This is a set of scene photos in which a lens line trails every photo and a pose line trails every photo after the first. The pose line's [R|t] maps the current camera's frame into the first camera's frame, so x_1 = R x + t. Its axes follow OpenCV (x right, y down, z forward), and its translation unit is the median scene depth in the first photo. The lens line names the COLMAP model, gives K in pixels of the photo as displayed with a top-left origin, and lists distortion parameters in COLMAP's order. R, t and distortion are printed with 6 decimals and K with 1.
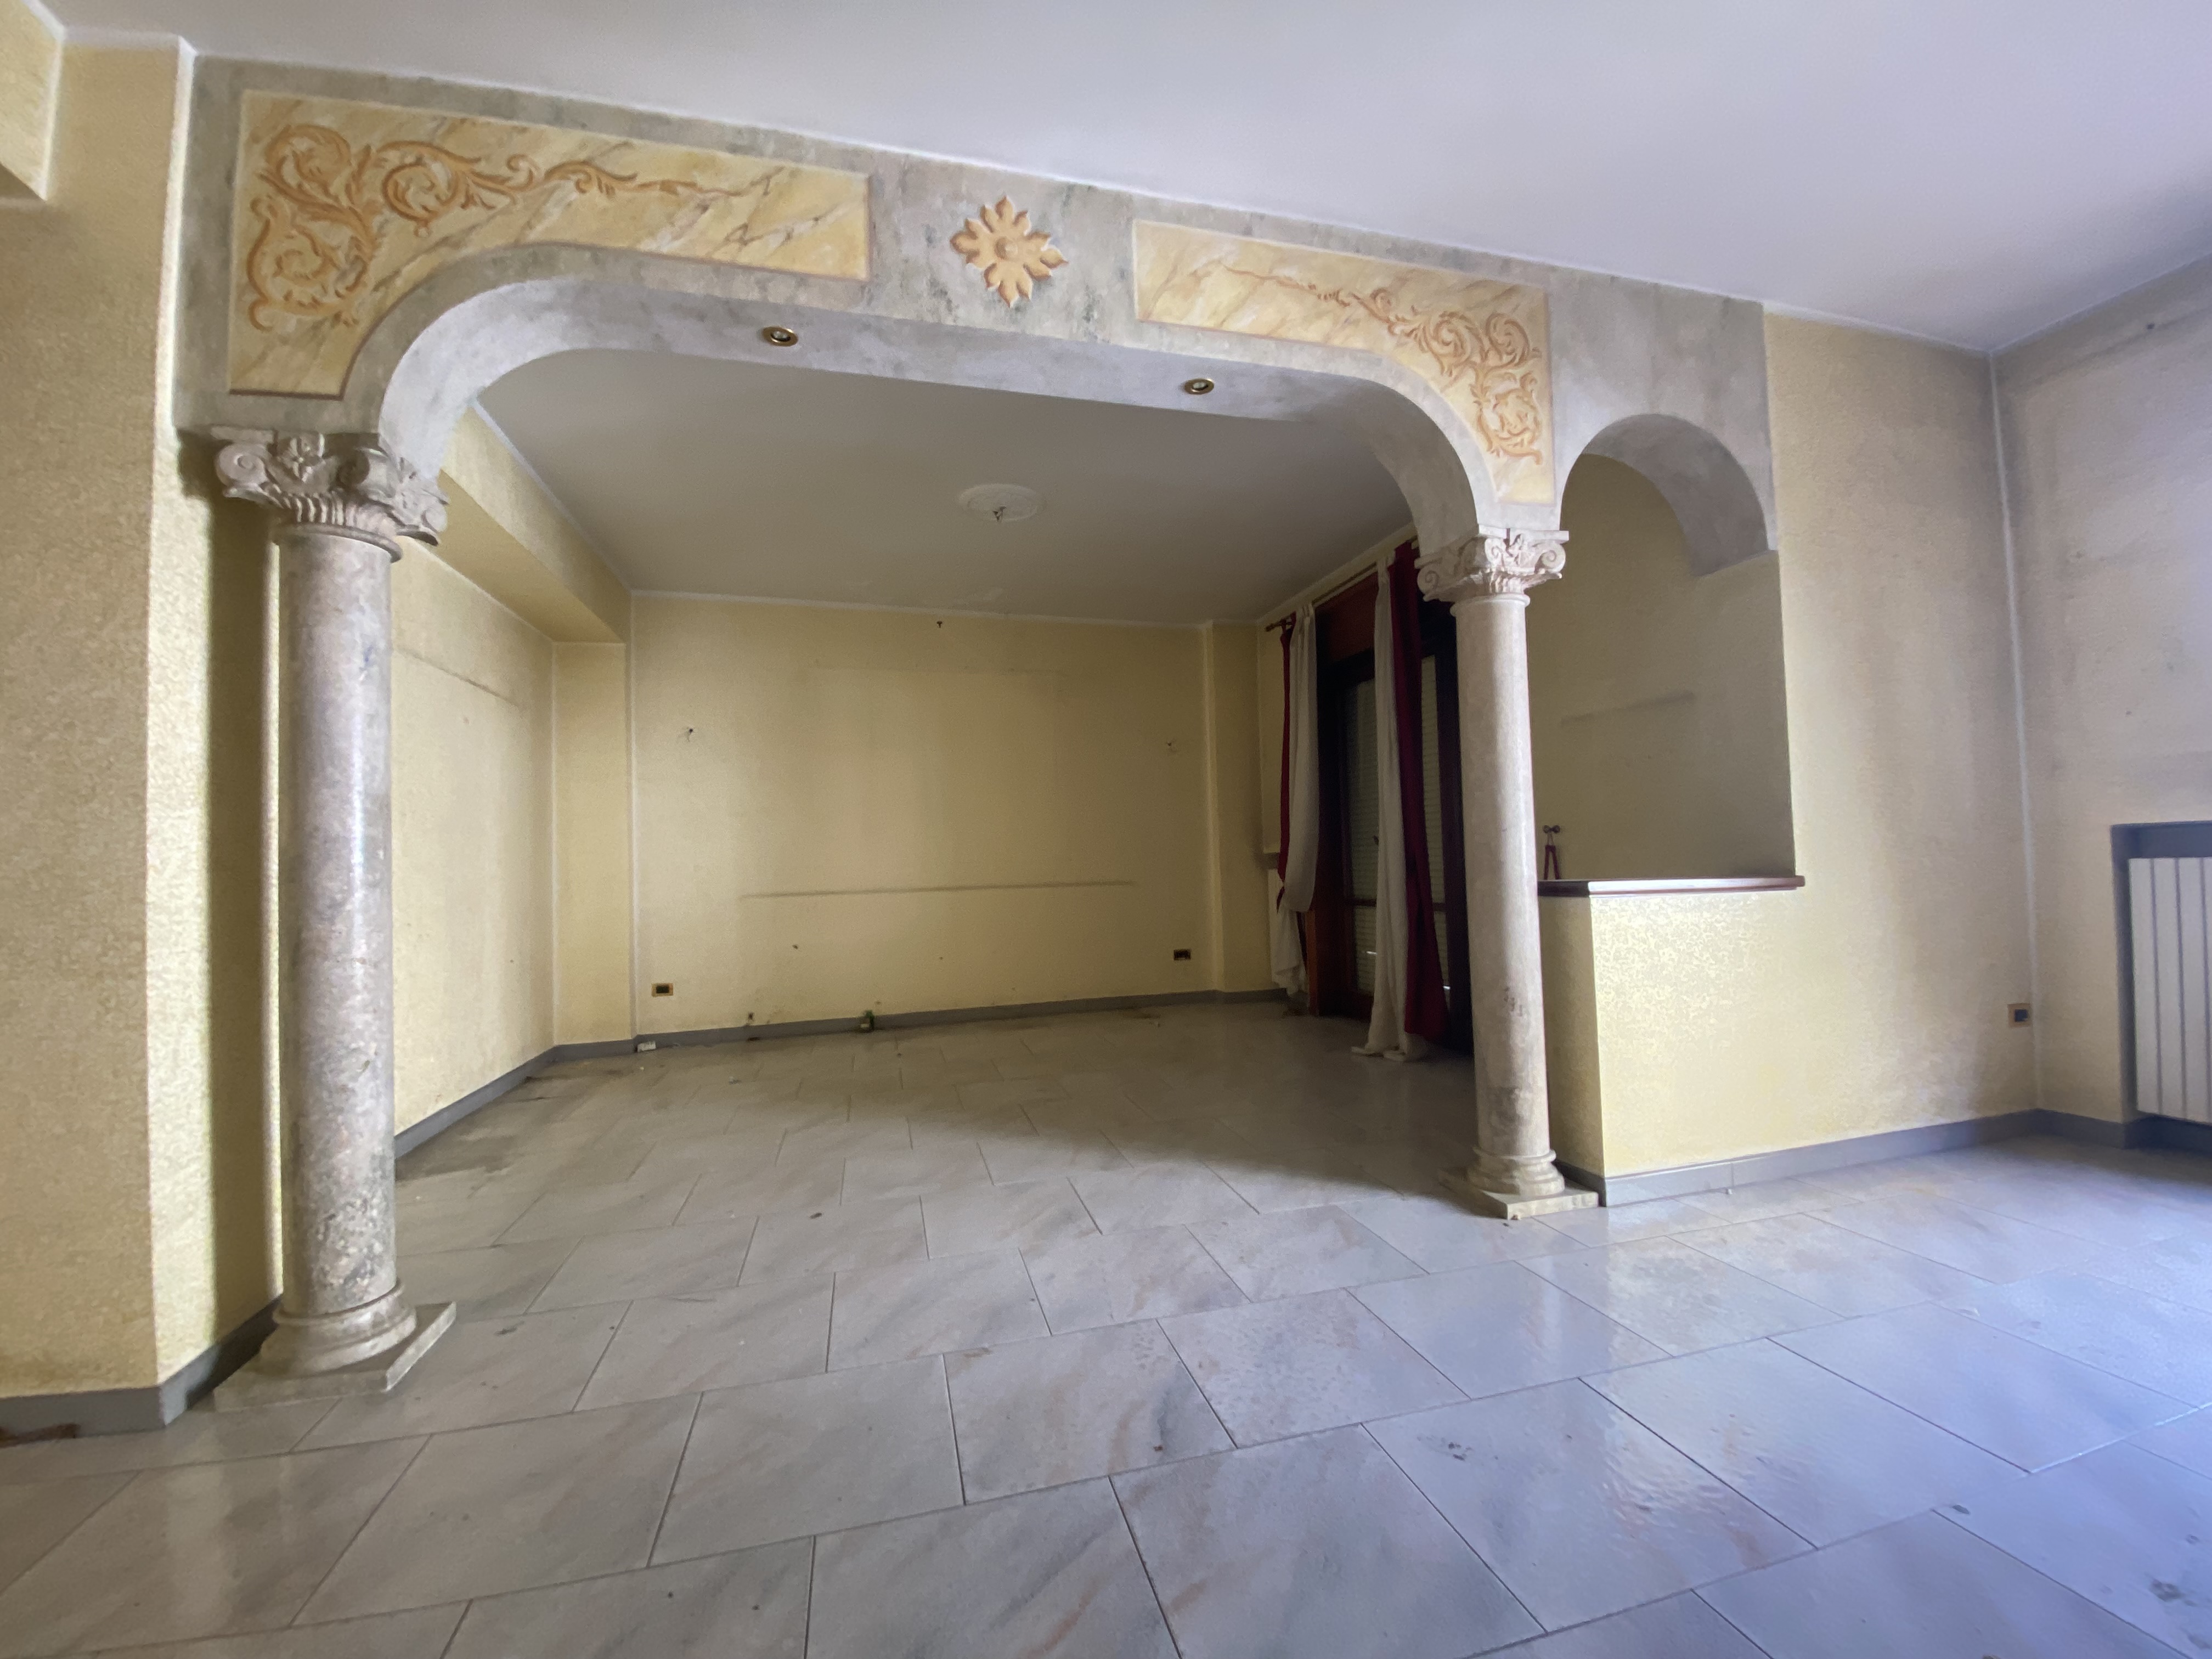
lens RADIAL K [[889.8, 0, 1102.4], [0, 889.8, 838.2], [0, 0, 1]] dist [-0.013395, -0.000364]
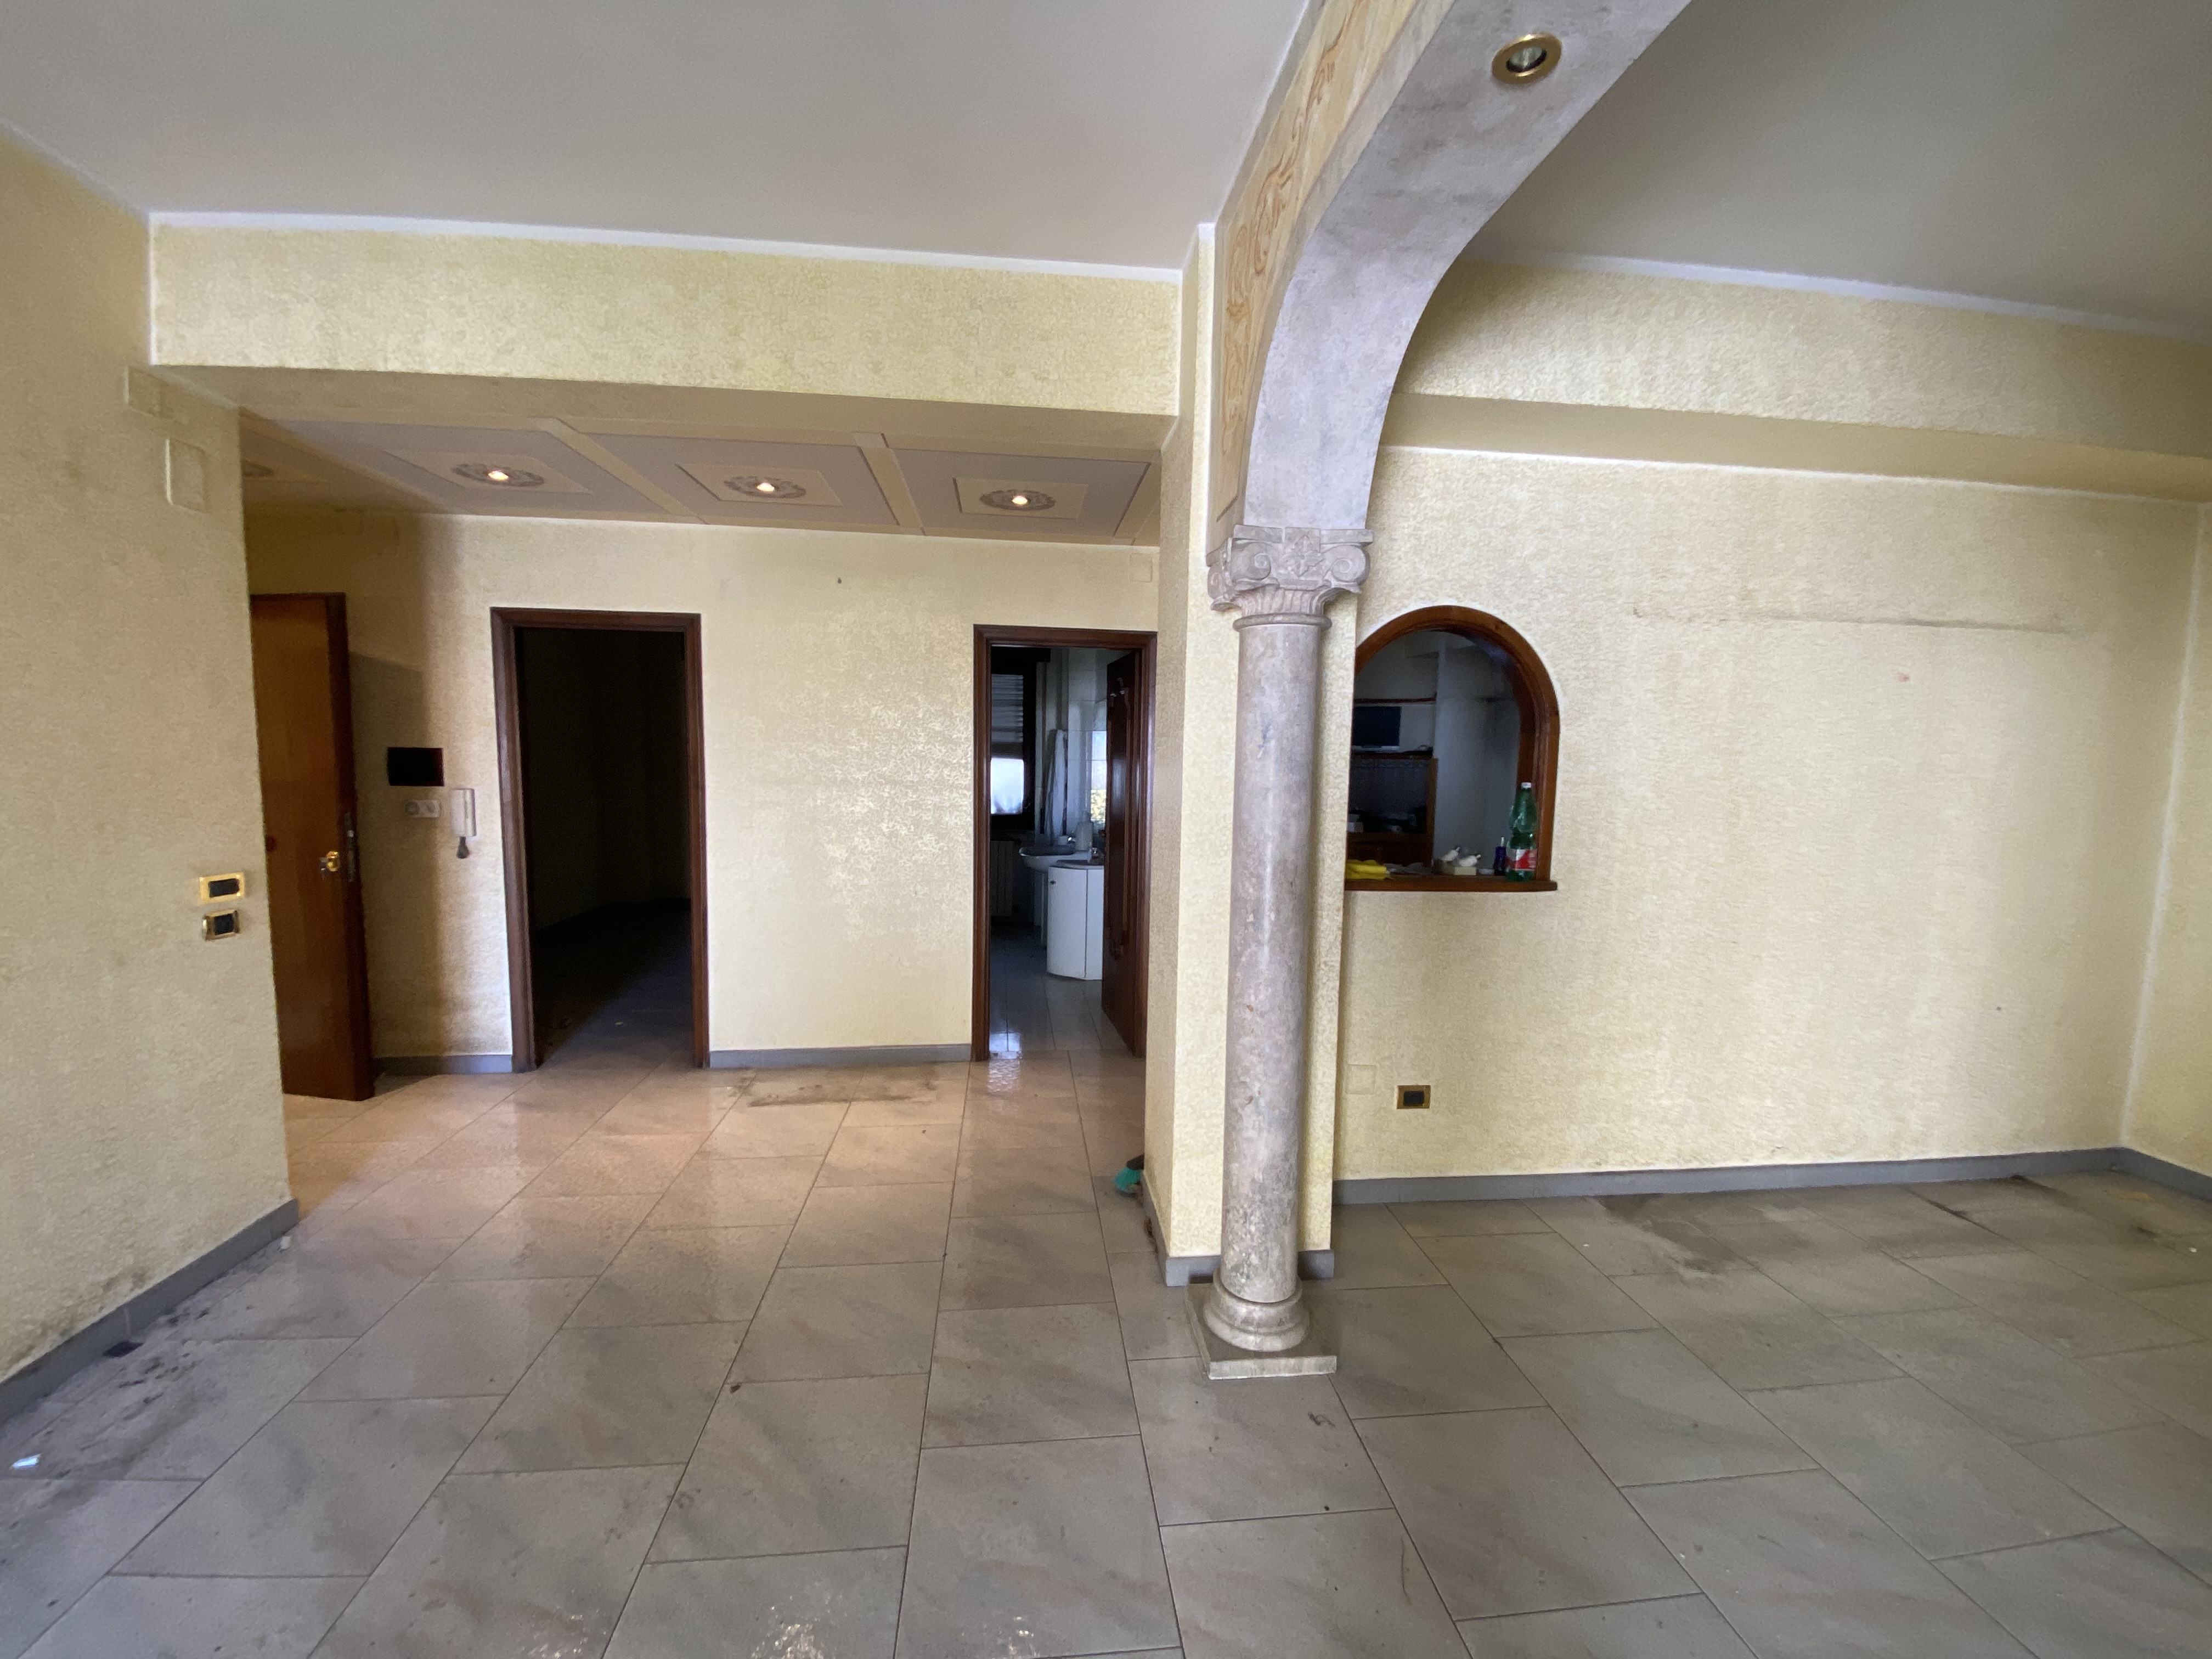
lens RADIAL K [[889.8, 0, 1102.6], [0, 889.8, 823.7], [0, 0, 1]] dist [-0.013395, -0.000364]
pose [[-0.152444, 0.100294, -0.983210, 0.257958], [0.011546, 0.994950, 0.099702, -0.198938], [0.988245, 0.003847, -0.152832, 0.955415]]
